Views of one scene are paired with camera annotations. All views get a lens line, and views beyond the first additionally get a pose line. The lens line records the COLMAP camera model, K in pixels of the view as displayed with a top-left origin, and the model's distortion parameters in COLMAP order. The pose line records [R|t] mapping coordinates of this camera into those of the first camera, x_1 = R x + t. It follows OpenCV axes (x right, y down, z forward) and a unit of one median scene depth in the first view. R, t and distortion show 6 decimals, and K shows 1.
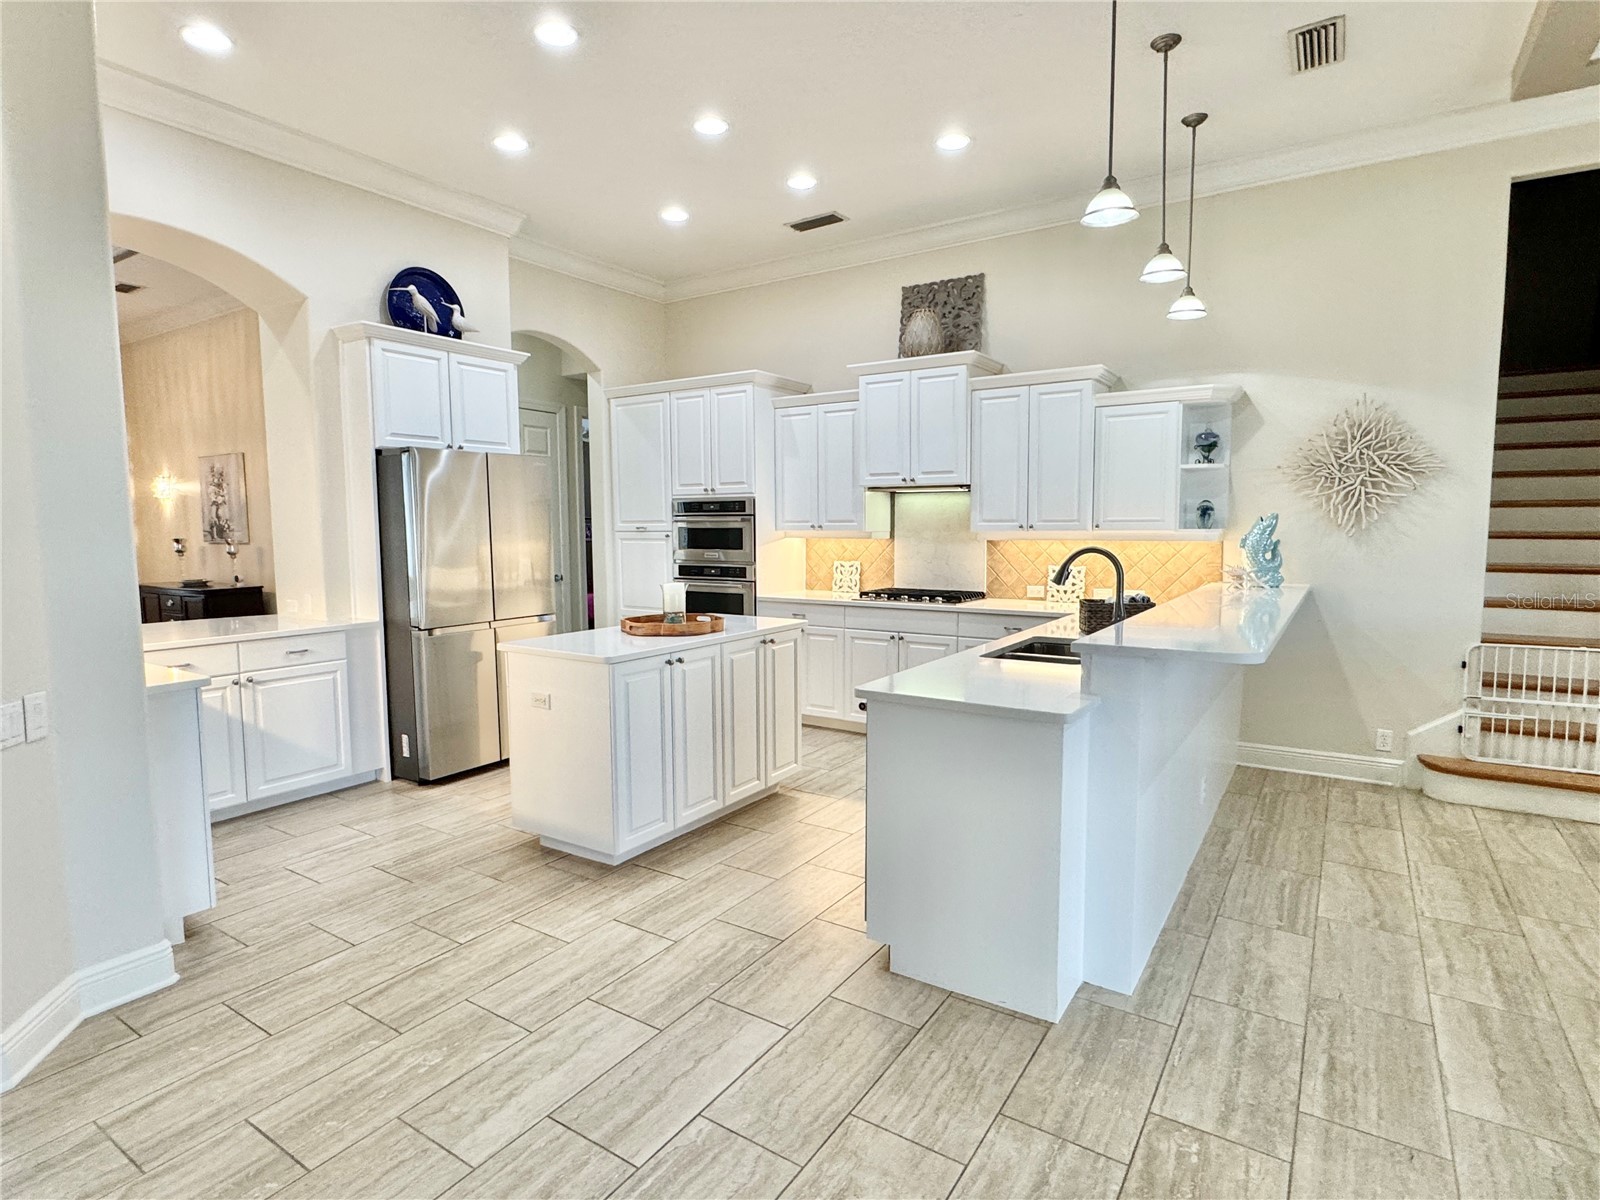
lens RADIAL K [[847.1, 0, 801.8], [0, 847.1, 598.5], [0, 0, 1]] dist [-0.004792, 0.000599]
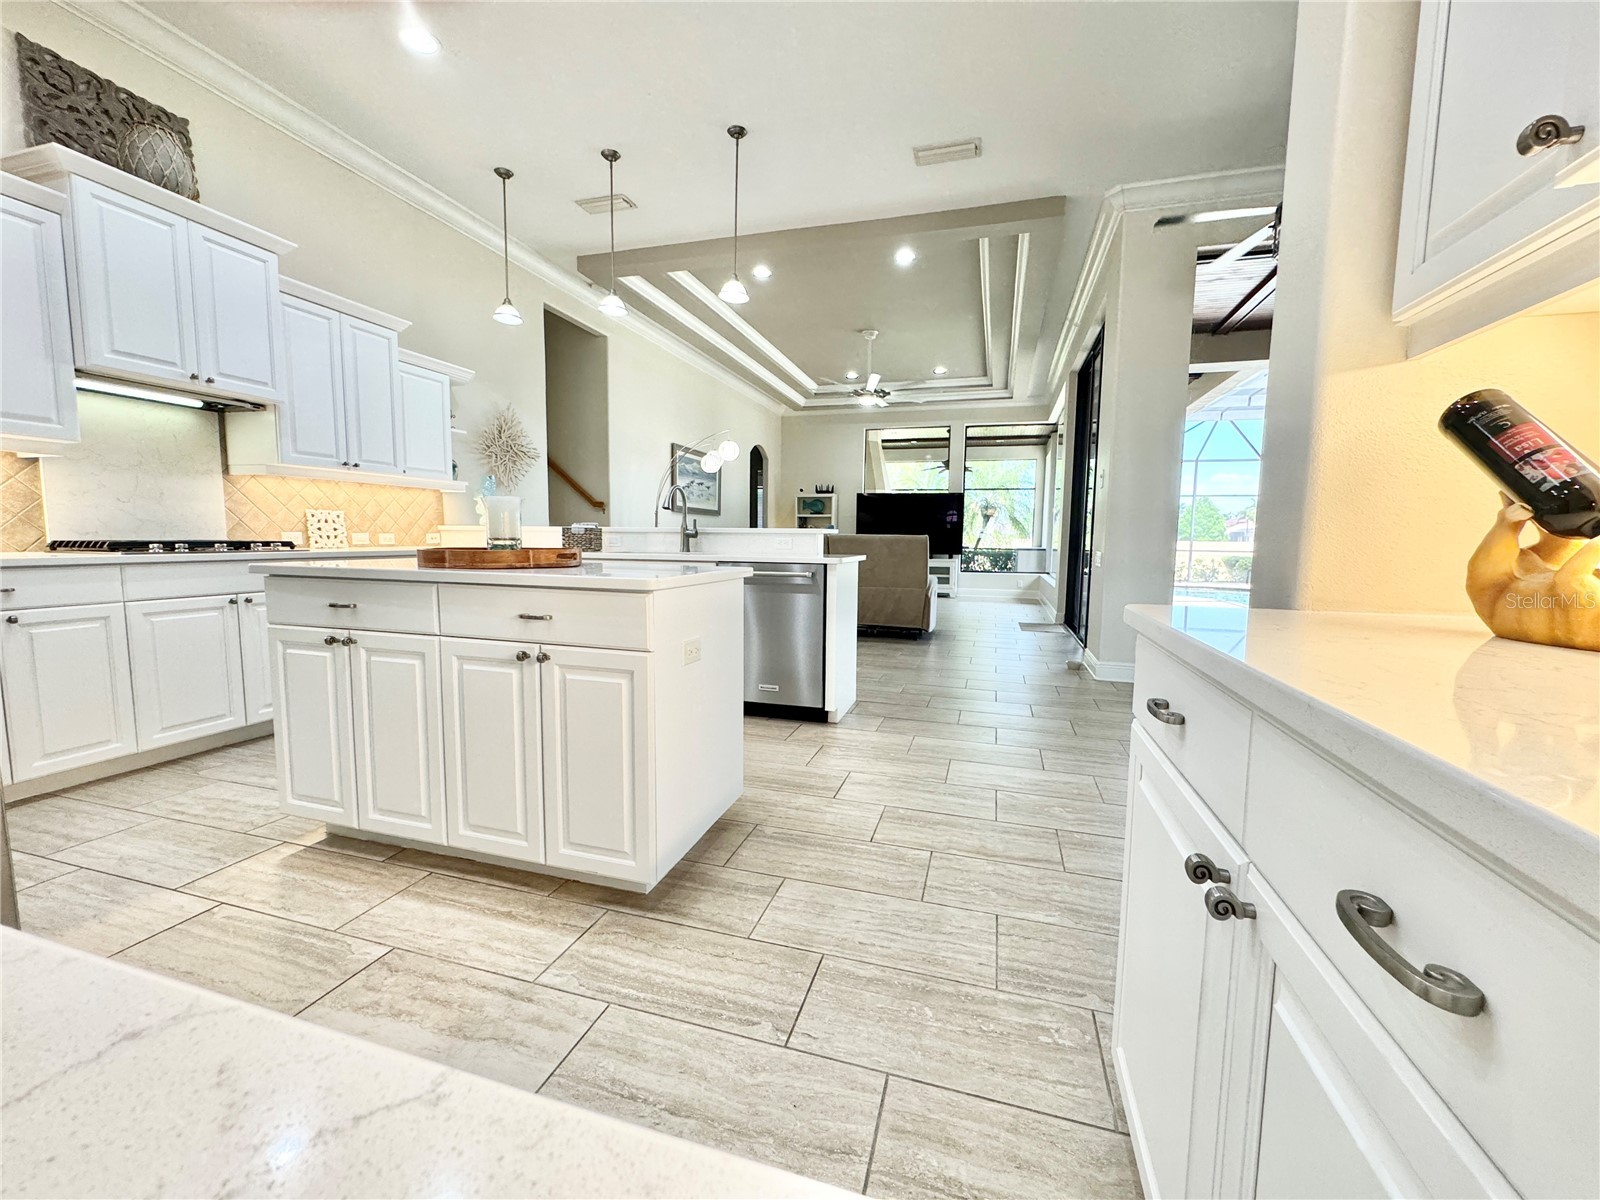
lens RADIAL K [[638.6, 0, 799.7], [0, 638.6, 600.8], [0, 0, 1]] dist [-0.004252, 0.000745]
pose [[-0.279277, -0.097065, 0.955292, -0.701394], [0.072418, 0.989915, 0.121754, 0.018930], [-0.957476, 0.103184, -0.269431, 0.896603]]
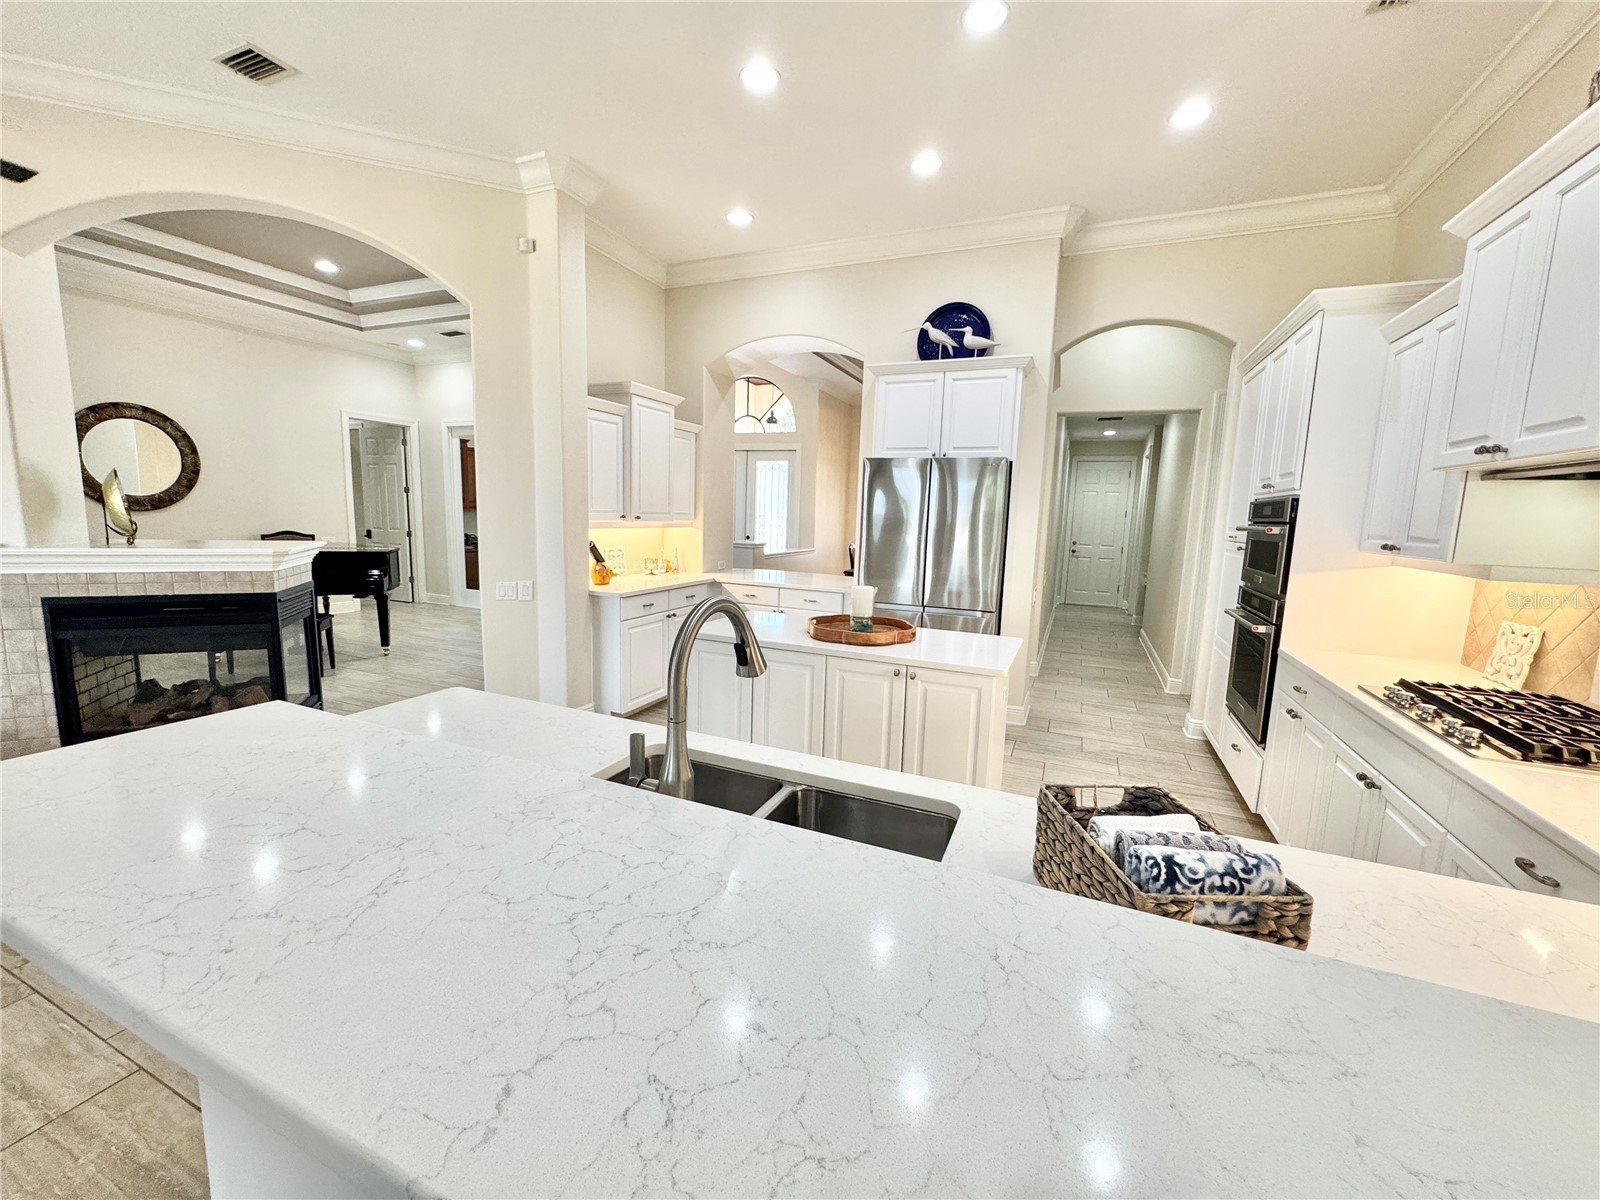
lens RADIAL K [[638.6, 0, 800.6], [0, 638.6, 599.2], [0, 0, 1]] dist [-0.004252, 0.000745]
pose [[0.165177, 0.145576, -0.975461, 0.518934], [-0.118794, 0.984783, 0.126851, -0.083518], [0.979084, 0.094926, 0.179957, 0.785923]]
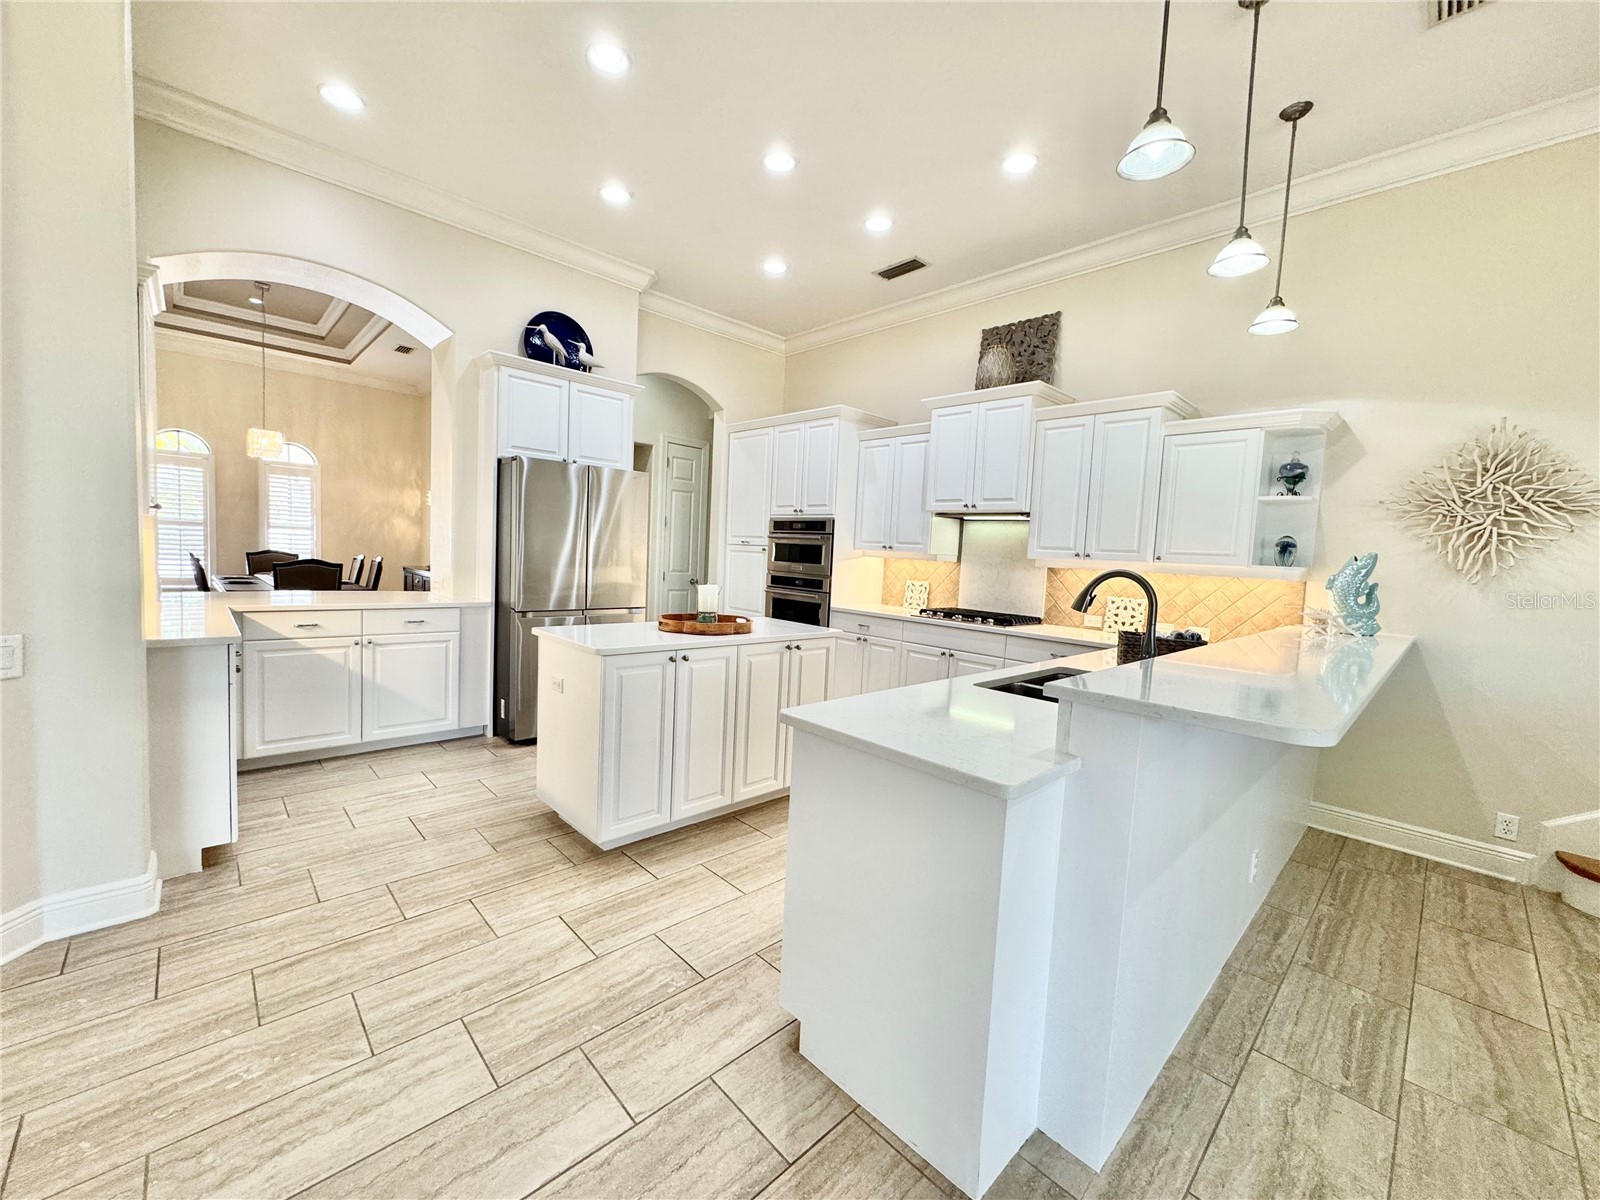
lens RADIAL K [[638.6, 0, 802.3], [0, 638.6, 597.5], [0, 0, 1]] dist [-0.004252, 0.000745]
pose [[0.973161, 0.069687, -0.219319, 0.137174], [-0.074393, 0.997141, -0.013265, -0.000373], [0.217768, 0.029225, 0.975563, 0.238296]]
